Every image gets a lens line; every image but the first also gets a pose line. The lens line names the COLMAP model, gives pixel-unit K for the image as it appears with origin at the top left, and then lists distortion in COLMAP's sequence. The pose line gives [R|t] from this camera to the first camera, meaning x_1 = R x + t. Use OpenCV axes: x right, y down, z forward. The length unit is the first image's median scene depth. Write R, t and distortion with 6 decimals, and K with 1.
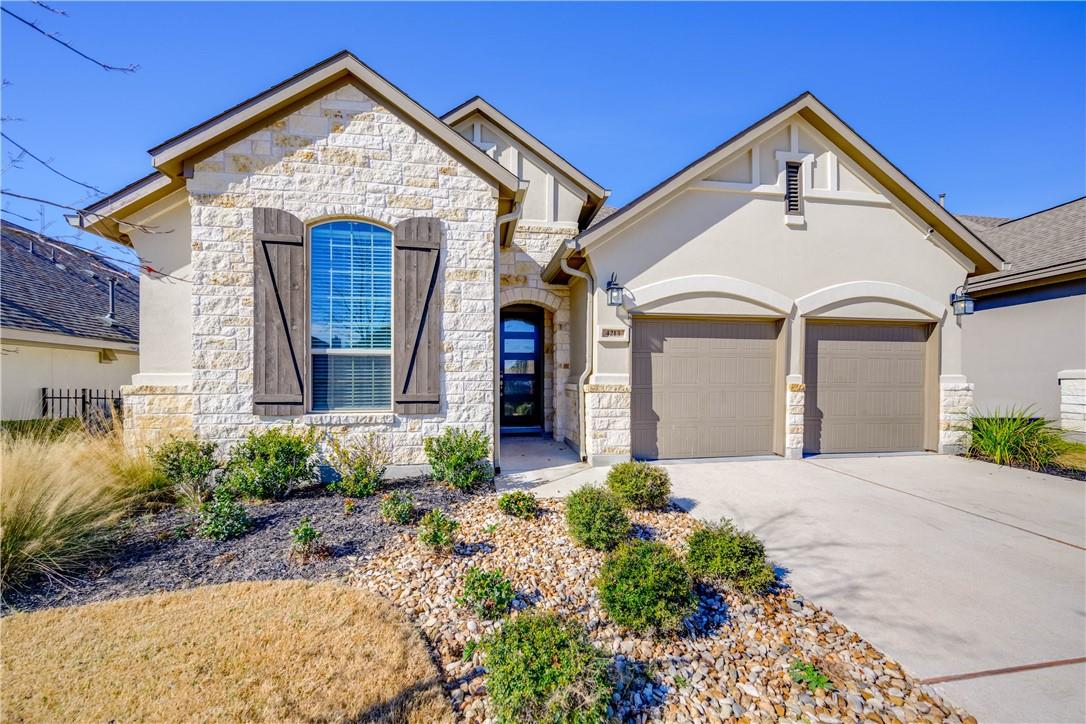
lens RADIAL K [[410.7, 0, 545.0], [0, 410.7, 363.1], [0, 0, 1]] dist [0.006910, 0.000000]
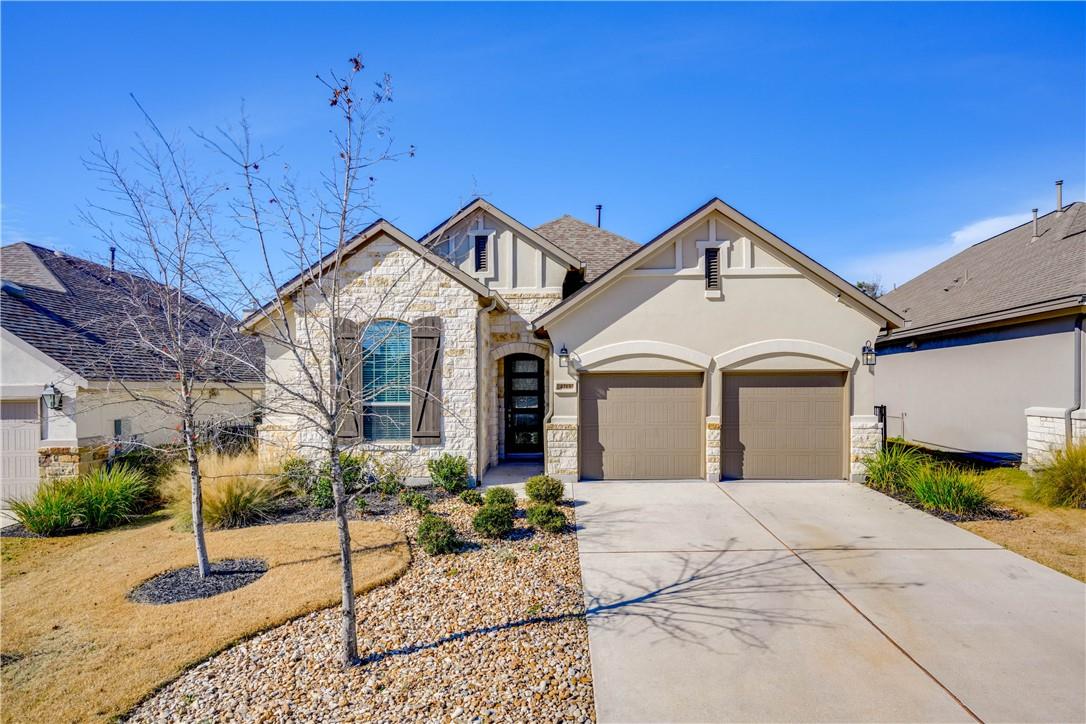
lens RADIAL K [[511.0, 0, 543.9], [0, 511.0, 366.6], [0, 0, 1]] dist [0.014587, 0.002446]
pose [[0.985685, -0.012946, -0.168097, 0.382829], [0.010993, 0.999861, -0.012546, -0.118317], [0.168236, 0.010519, 0.985691, -0.698417]]
